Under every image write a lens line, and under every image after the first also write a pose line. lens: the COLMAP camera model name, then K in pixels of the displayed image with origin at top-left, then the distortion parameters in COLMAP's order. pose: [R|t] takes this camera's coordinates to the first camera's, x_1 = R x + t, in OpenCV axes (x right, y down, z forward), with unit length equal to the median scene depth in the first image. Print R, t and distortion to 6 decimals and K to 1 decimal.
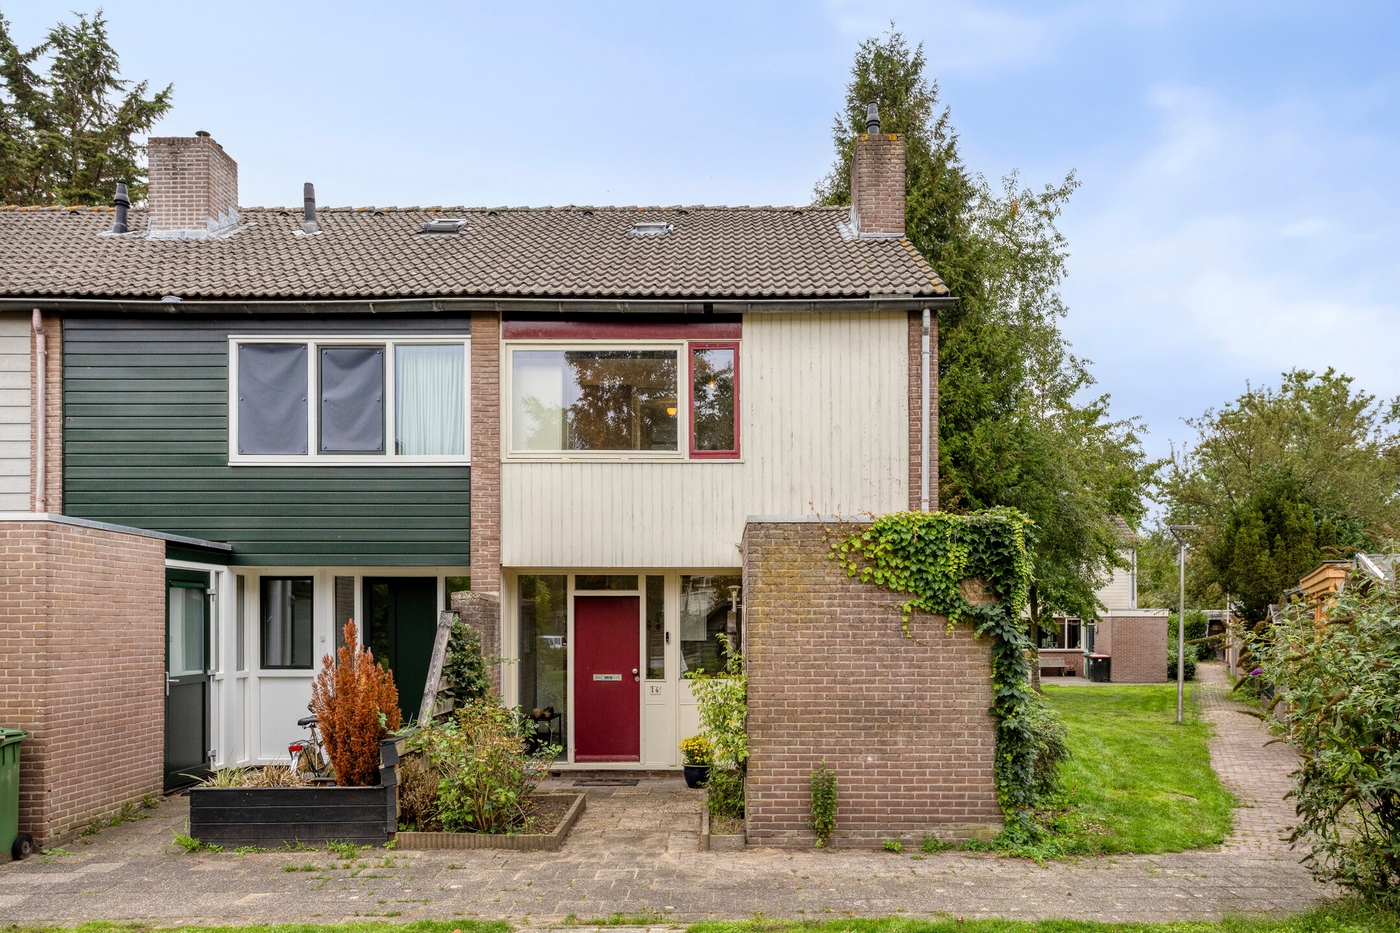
lens RADIAL K [[1069.8, 0, 714.0], [0, 1069.8, 615.8], [0, 0, 1]] dist [0.000969, 0.016726]
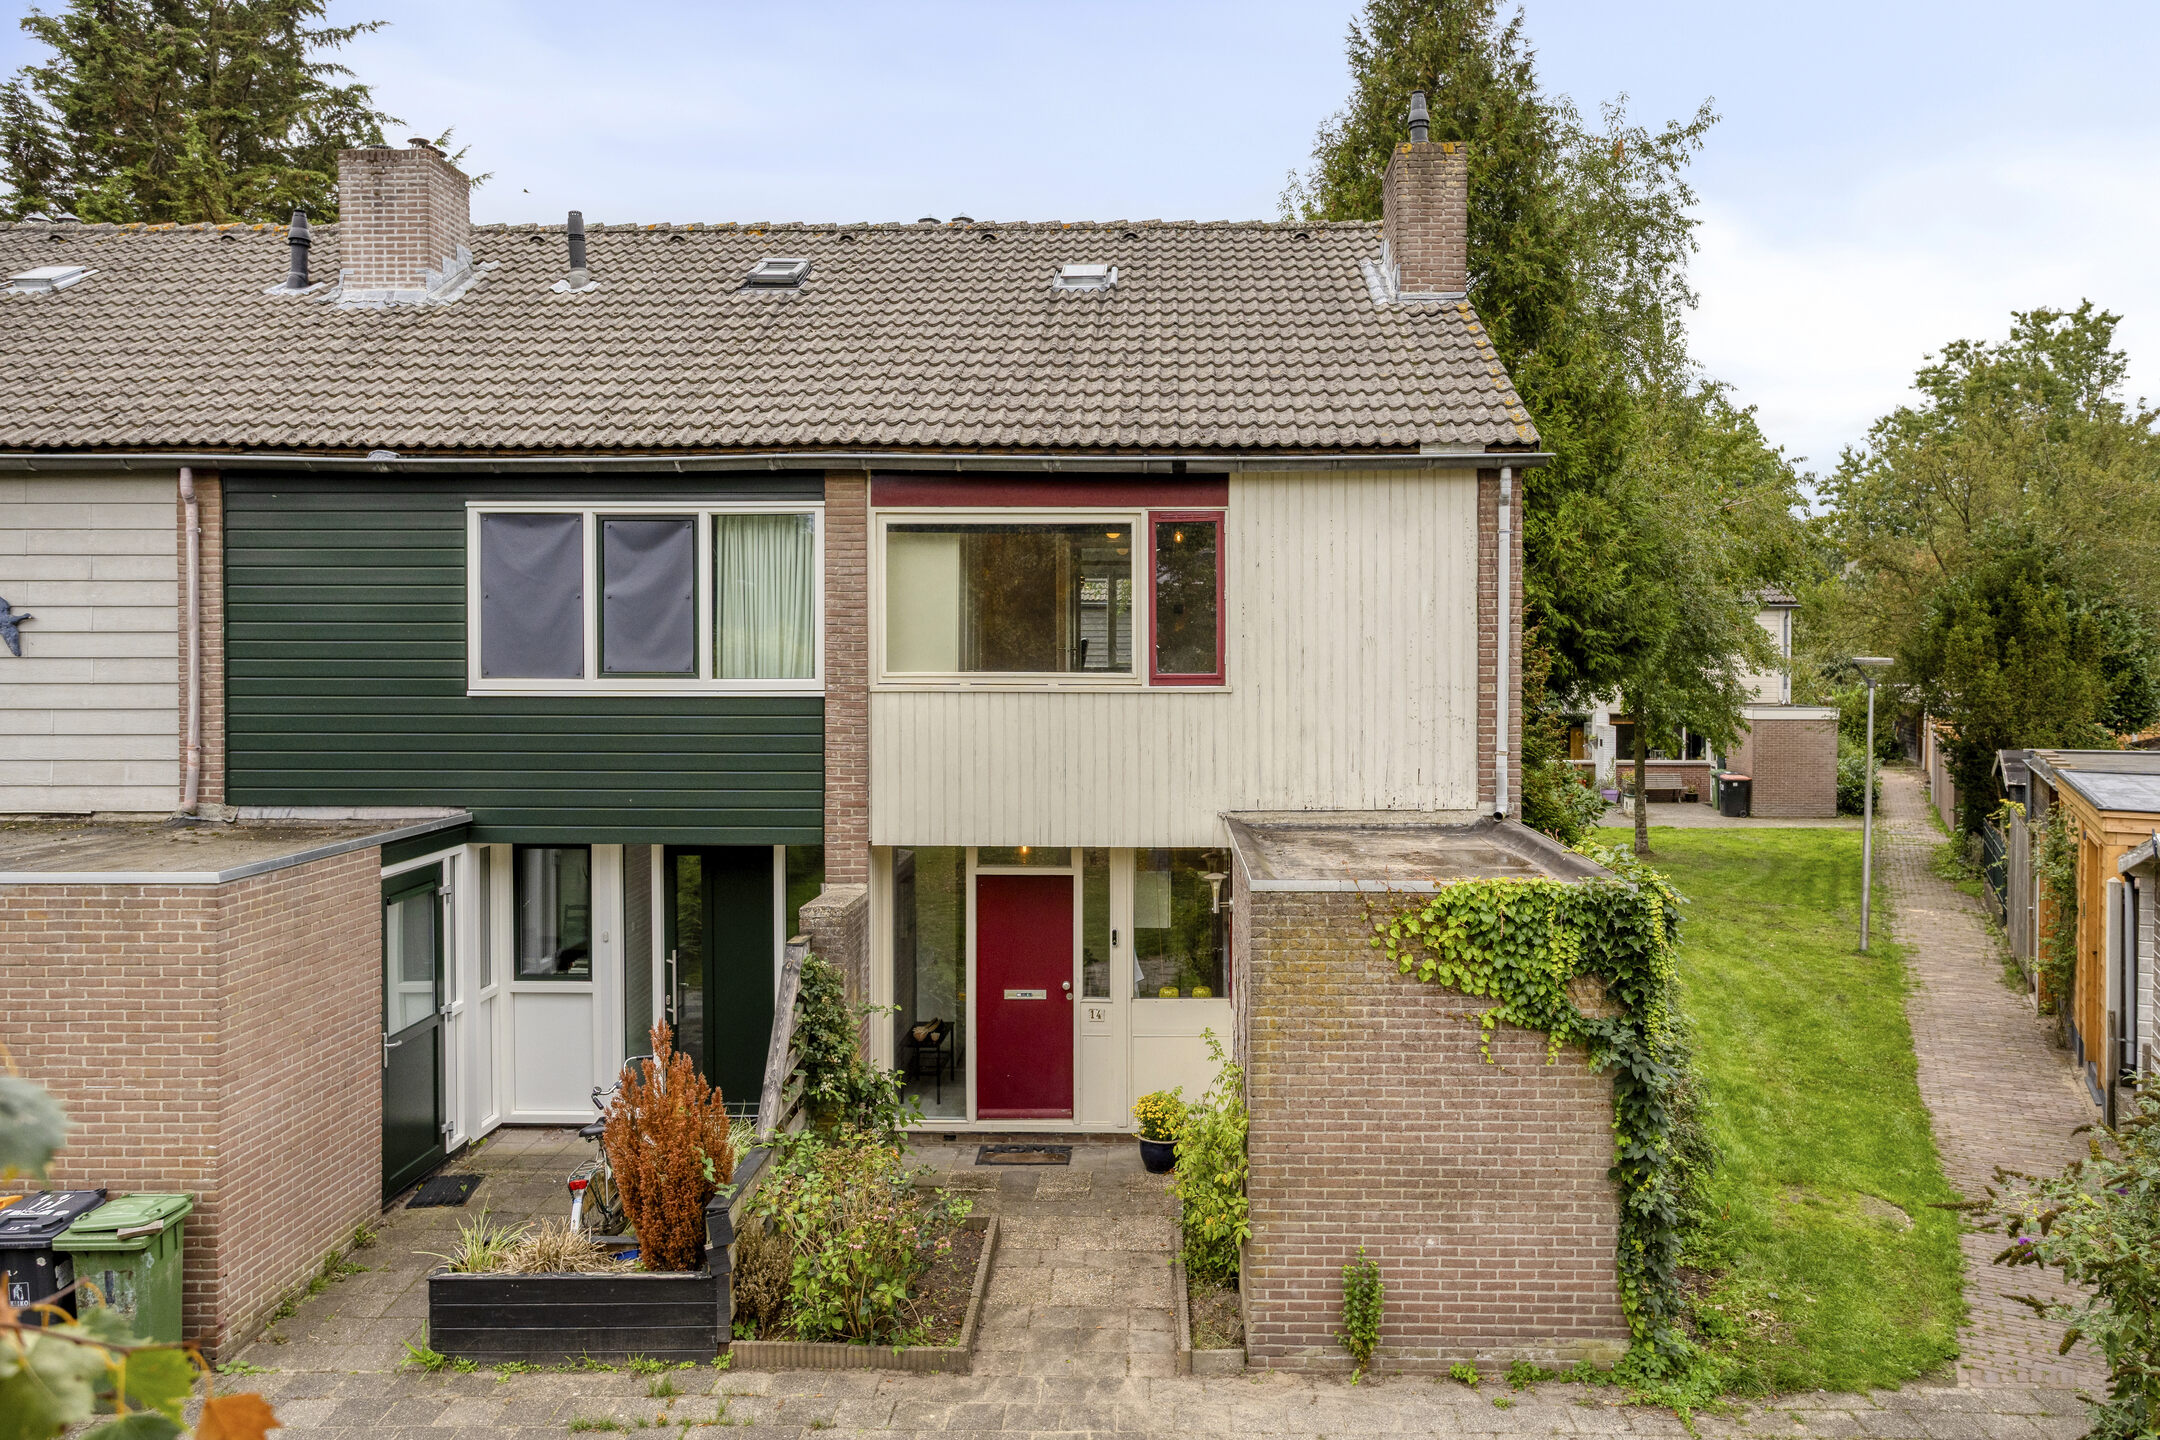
lens RADIAL K [[1591.2, 0, 1119.4], [0, 1591.2, 650.2], [0, 0, 1]] dist [-0.001201, 0.026568]
pose [[0.999868, 0.002378, -0.016075, -0.027781], [-0.002016, 0.999745, 0.022500, -0.206138], [0.016124, -0.022465, 0.999618, 0.002340]]
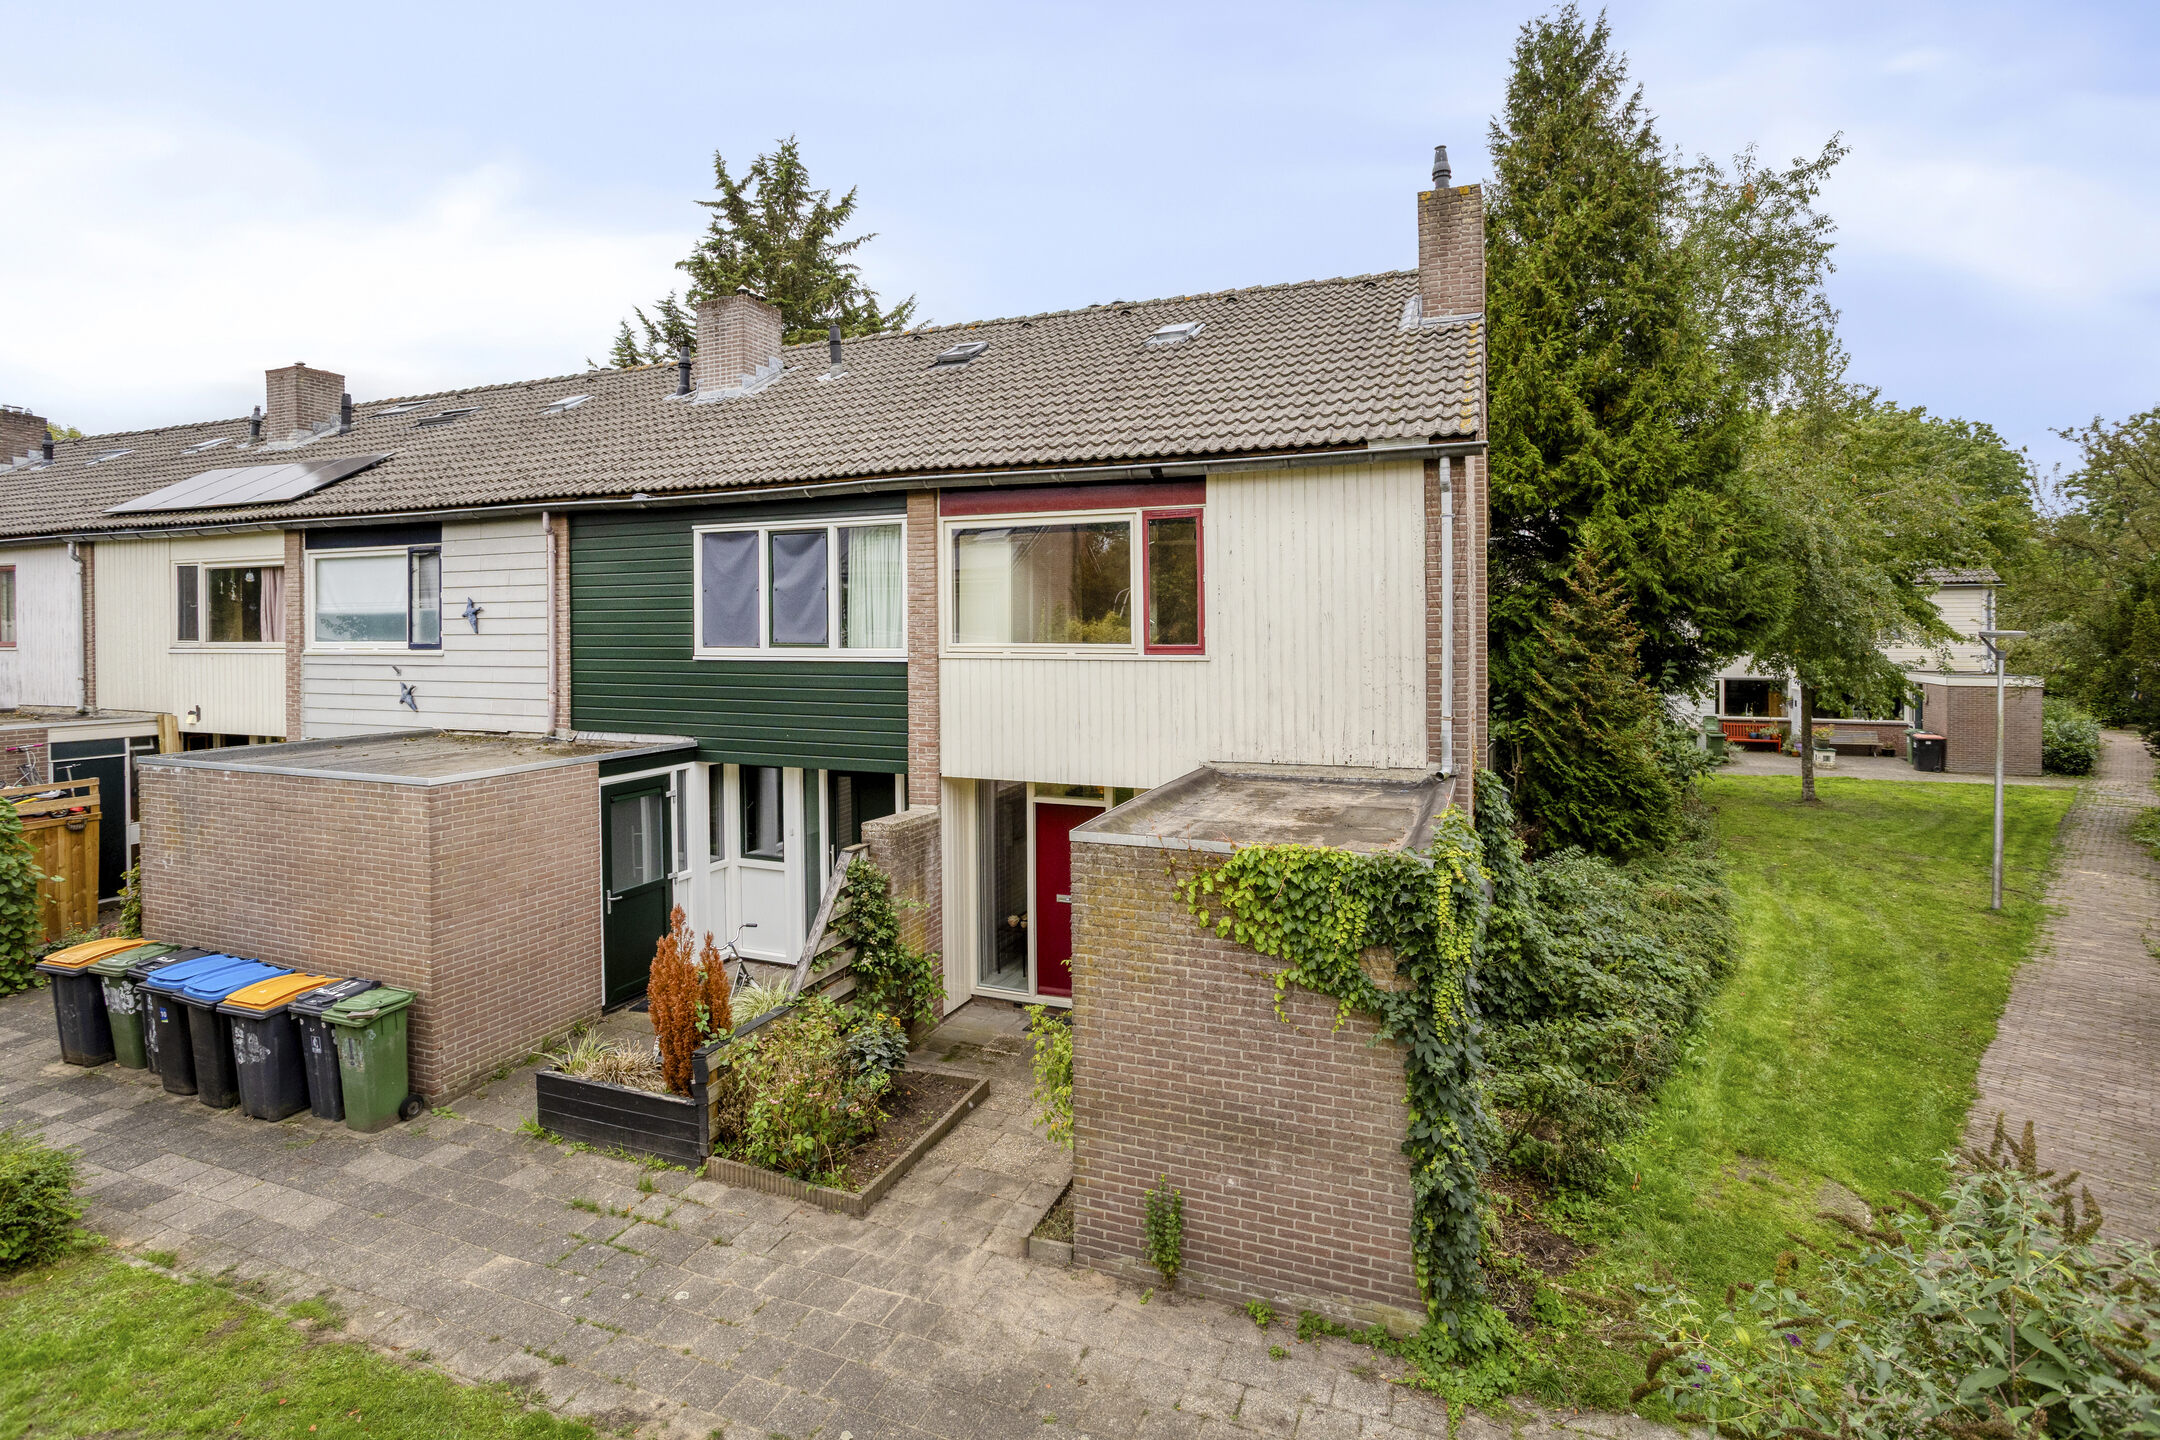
lens RADIAL K [[1070.0, 0, 1068.0], [0, 1070.0, 617.7], [0, 0, 1]] dist [-0.033532, 0.022582]
pose [[0.926188, -0.005042, -0.377029, 0.248185], [0.010119, 0.999883, 0.011486, -0.199855], [0.376927, -0.014453, 0.926130, 0.241961]]
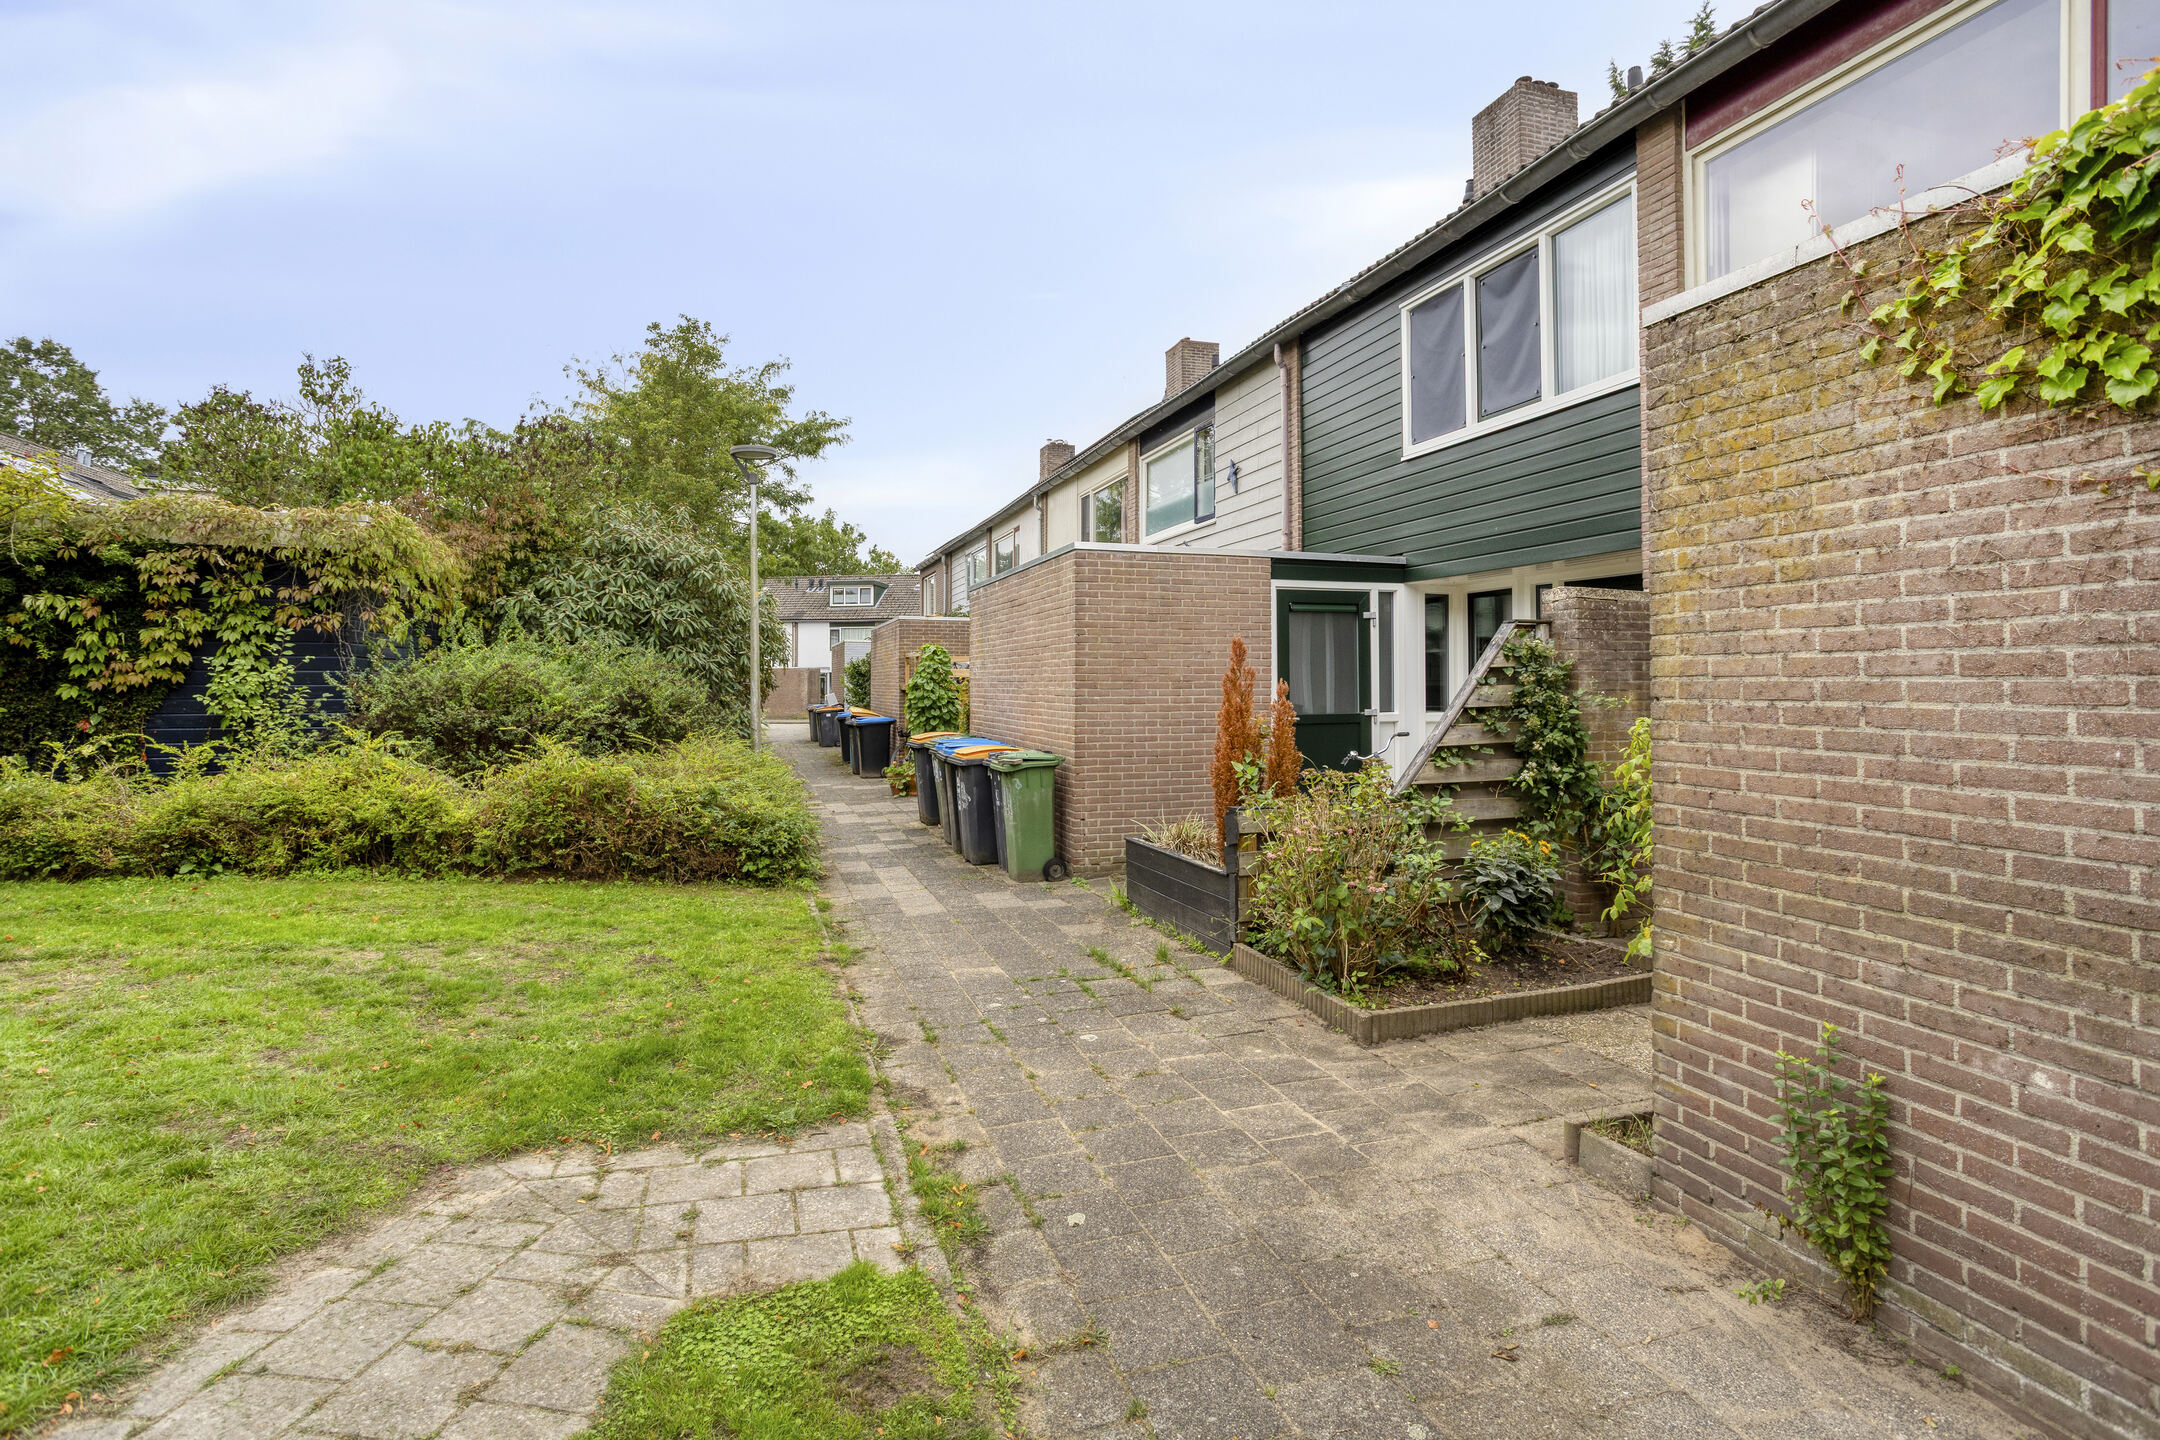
lens RADIAL K [[1057.9, 0, 1086.4], [0, 1057.9, 662.4], [0, 0, 1]] dist [-0.042603, 0.028856]
pose [[0.315739, -0.020066, -0.948634, 0.248077], [0.009401, 0.999793, -0.018019, 0.027487], [0.948800, -0.003229, 0.315862, 0.553416]]
